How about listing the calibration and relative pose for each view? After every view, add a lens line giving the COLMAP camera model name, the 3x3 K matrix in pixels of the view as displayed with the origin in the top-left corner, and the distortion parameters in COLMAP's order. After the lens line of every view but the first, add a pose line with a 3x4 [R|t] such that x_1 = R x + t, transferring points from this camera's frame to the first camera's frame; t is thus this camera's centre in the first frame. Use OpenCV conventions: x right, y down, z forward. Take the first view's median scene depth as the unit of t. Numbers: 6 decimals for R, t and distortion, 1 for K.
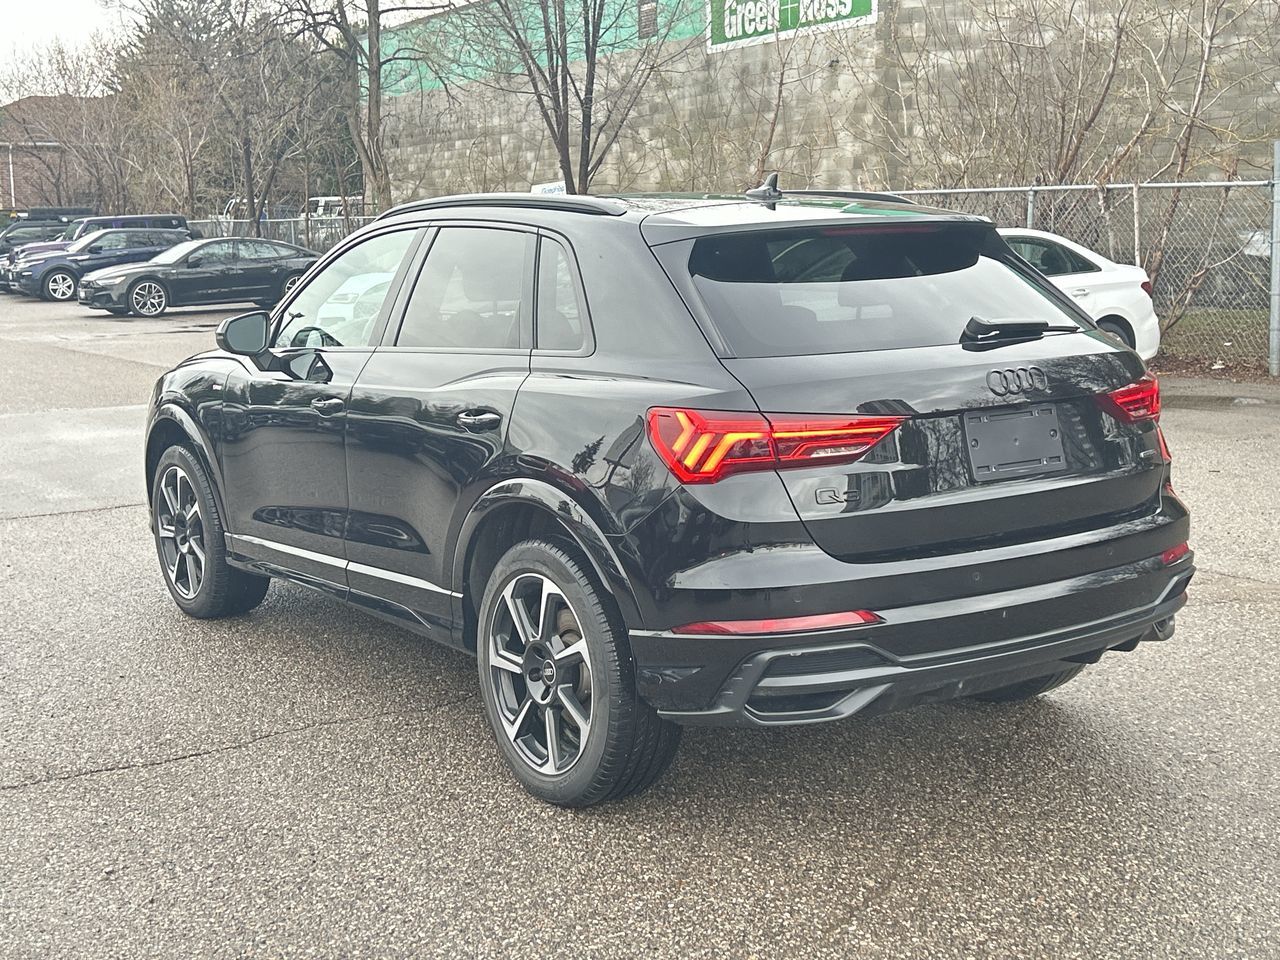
lens RADIAL K [[1822.4, 0, 626.9], [0, 1822.4, 482.0], [0, 0, 1]] dist [0.230811, -0.721741]
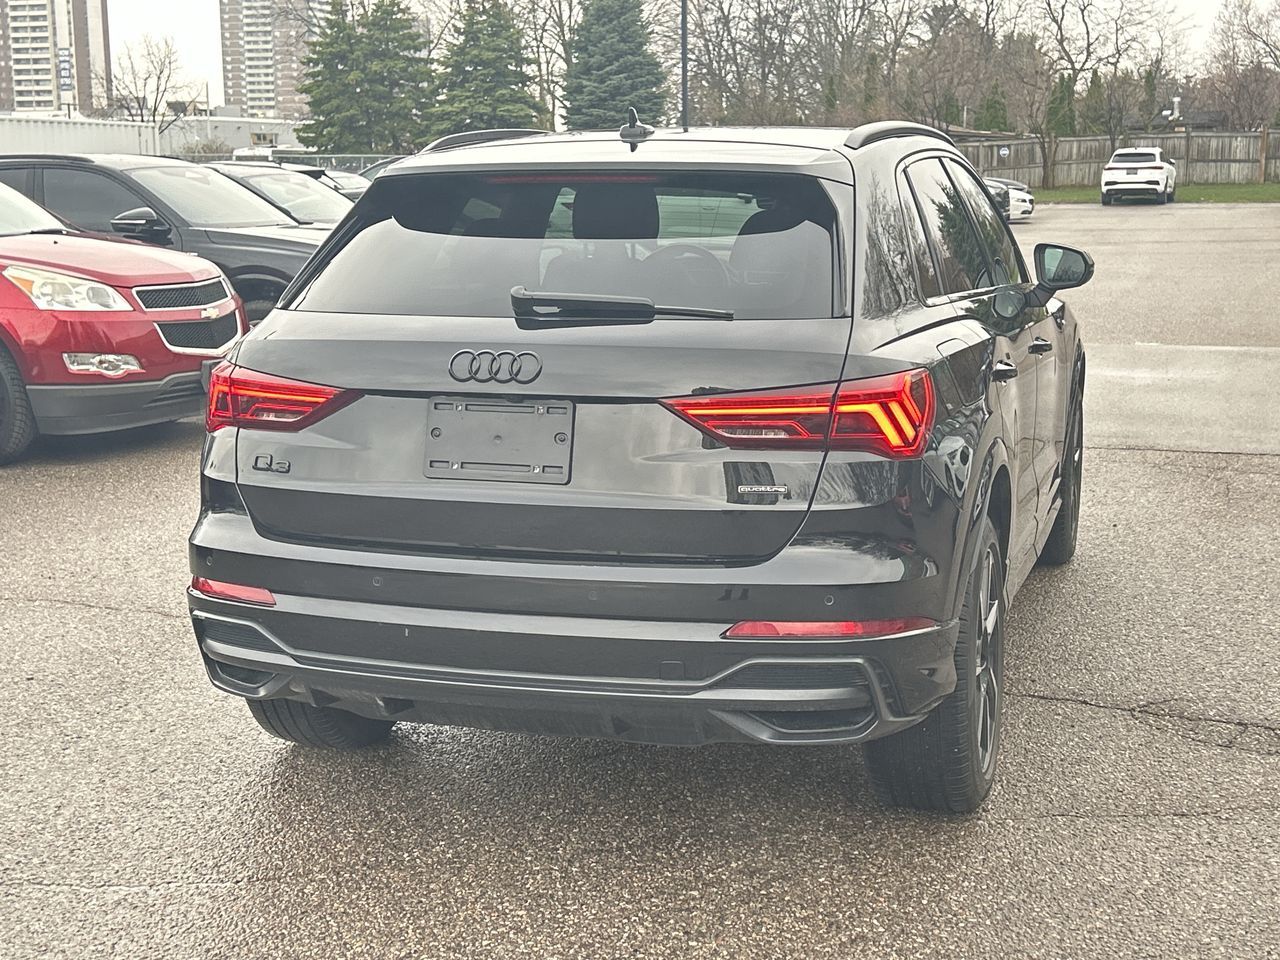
lens RADIAL K [[1945.1, 0, 640.0], [0, 1945.1, 480.0], [0, 0, 1]] dist [0.249123, -0.848119]
pose [[0.542077, 0.149915, -0.826848, 0.974173], [-0.118696, 0.987753, 0.101272, -0.100604], [0.831904, 0.043247, 0.553232, 0.563051]]
